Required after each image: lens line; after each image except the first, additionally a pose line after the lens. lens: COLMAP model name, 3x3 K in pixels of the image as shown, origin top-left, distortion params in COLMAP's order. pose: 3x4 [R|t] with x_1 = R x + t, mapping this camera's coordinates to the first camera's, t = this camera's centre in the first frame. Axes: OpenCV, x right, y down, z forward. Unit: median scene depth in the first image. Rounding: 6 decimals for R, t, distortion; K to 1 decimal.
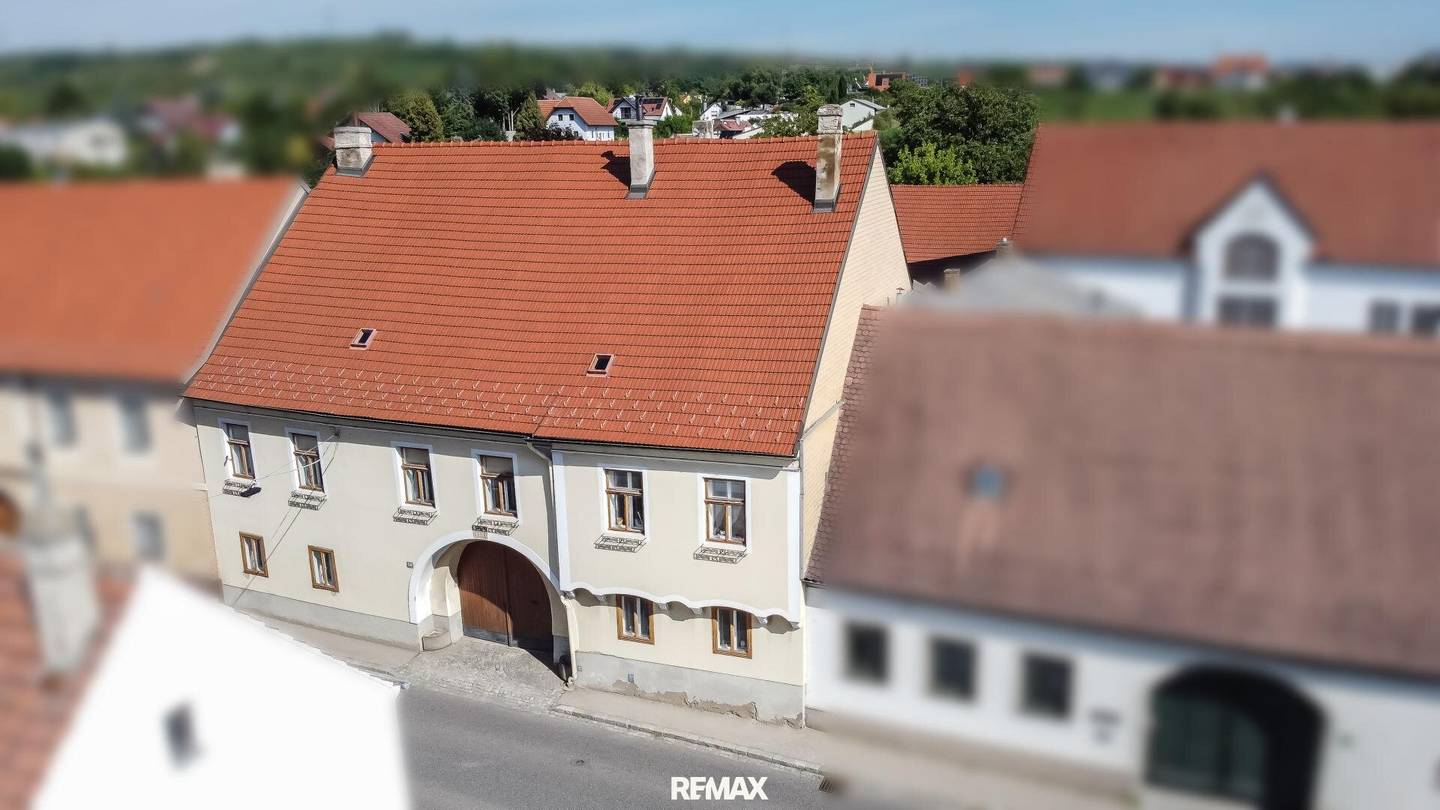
lens RADIAL K [[1072.9, 0, 720.0], [0, 1072.9, 405.0], [0, 0, 1]] dist [0.027539, 0.000228]
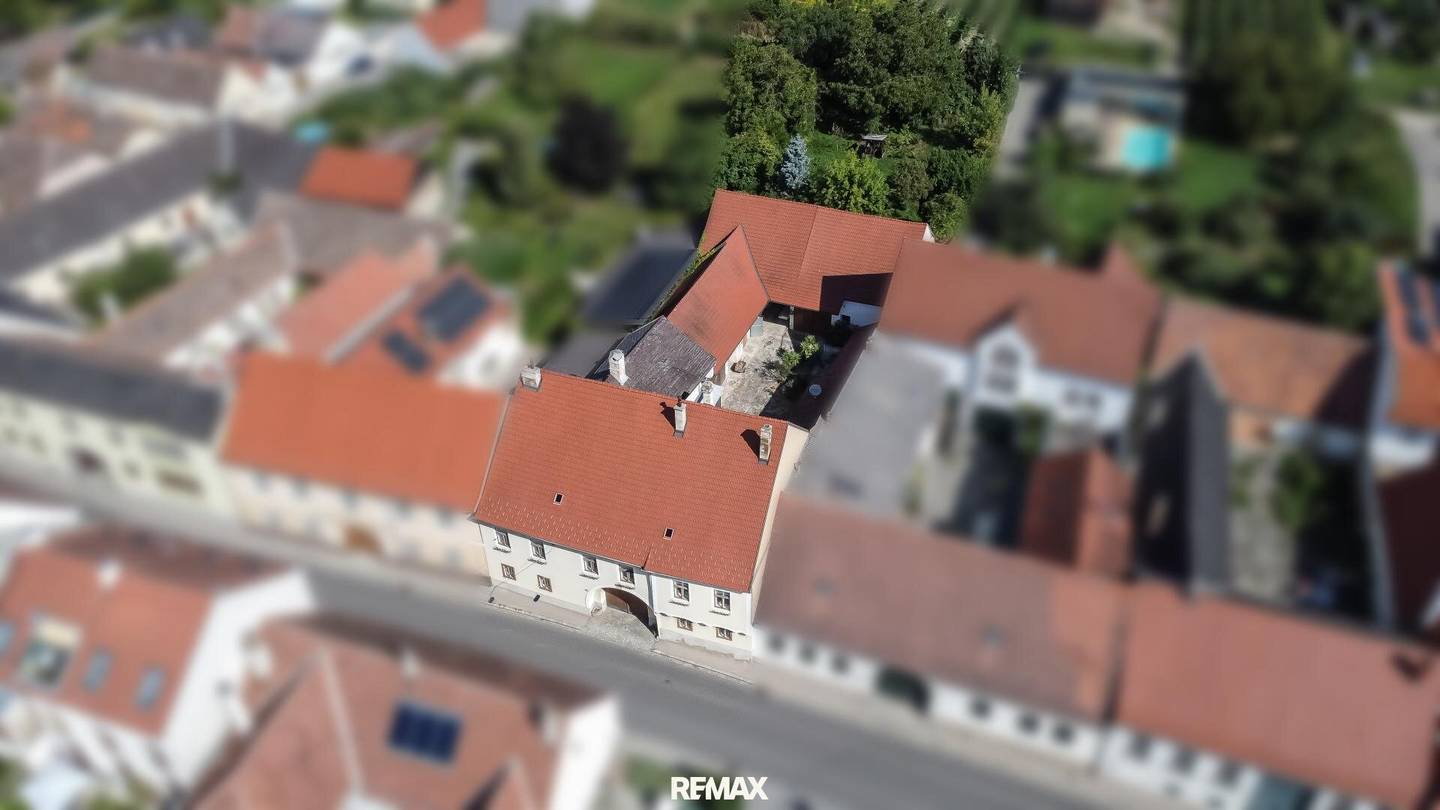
lens RADIAL K [[1058.5, 0, 720.0], [0, 1058.5, 405.0], [0, 0, 1]] dist [-0.000209, -0.000012]
pose [[0.999768, -0.013297, 0.016936, -0.032268], [0.005860, 0.924876, 0.380223, -1.179540], [-0.020719, -0.380036, 0.924740, -1.058136]]
